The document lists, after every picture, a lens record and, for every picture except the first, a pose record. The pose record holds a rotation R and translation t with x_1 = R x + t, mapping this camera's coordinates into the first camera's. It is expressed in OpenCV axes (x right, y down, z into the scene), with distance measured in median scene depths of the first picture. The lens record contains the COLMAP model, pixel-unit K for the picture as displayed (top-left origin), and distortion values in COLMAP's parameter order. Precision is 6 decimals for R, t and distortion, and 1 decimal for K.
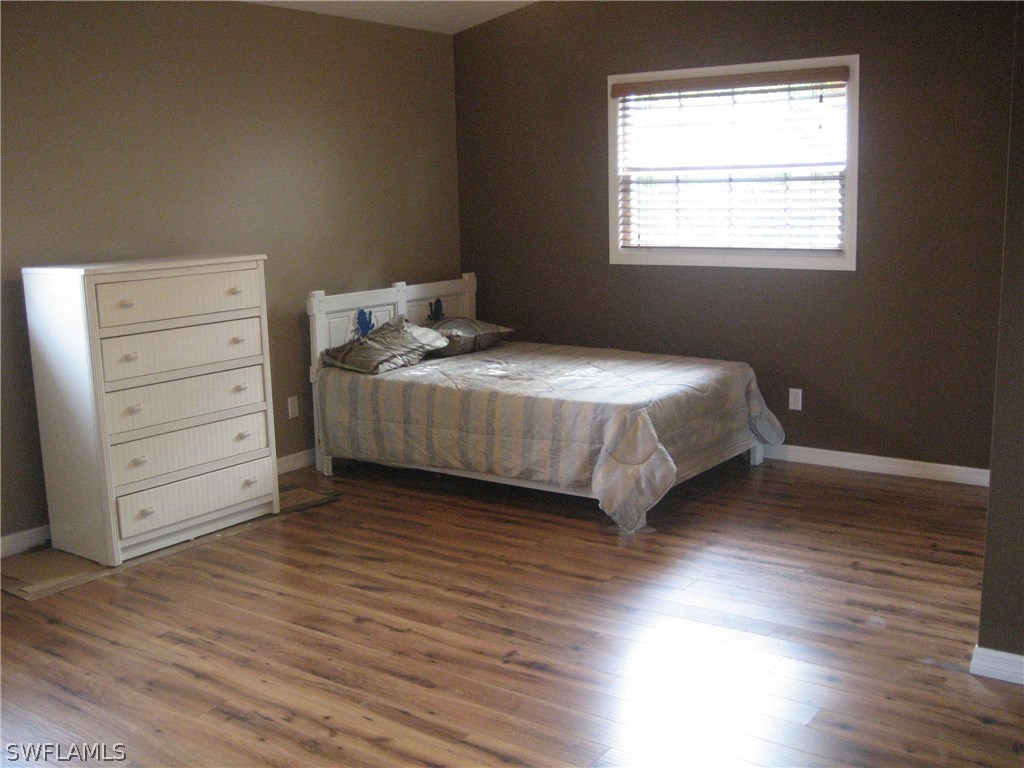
lens RADIAL K [[1069.7, 0, 512.0], [0, 1069.7, 384.0], [0, 0, 1]] dist [-0.083522, 0.026680]
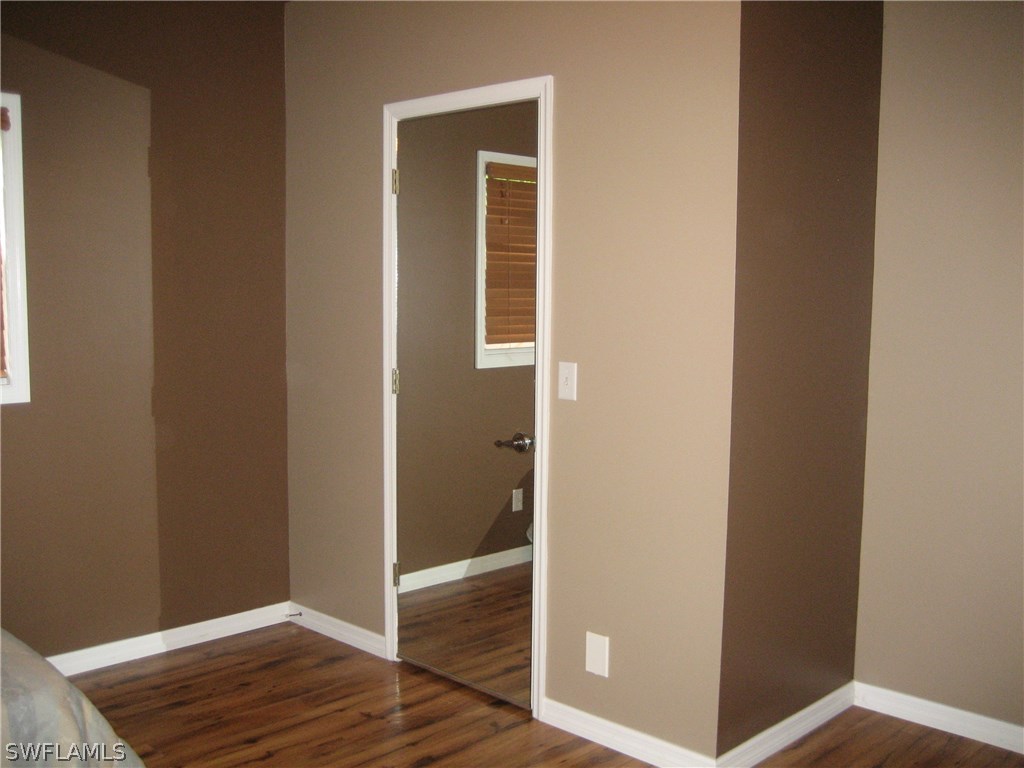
lens RADIAL K [[1069.7, 0, 512.0], [0, 1069.7, 384.0], [0, 0, 1]] dist [-0.083522, 0.026680]
pose [[0.153751, -0.071595, 0.985512, -0.438190], [0.161701, 0.985749, 0.046385, -0.140012], [-0.974789, 0.152226, 0.163137, 0.816929]]
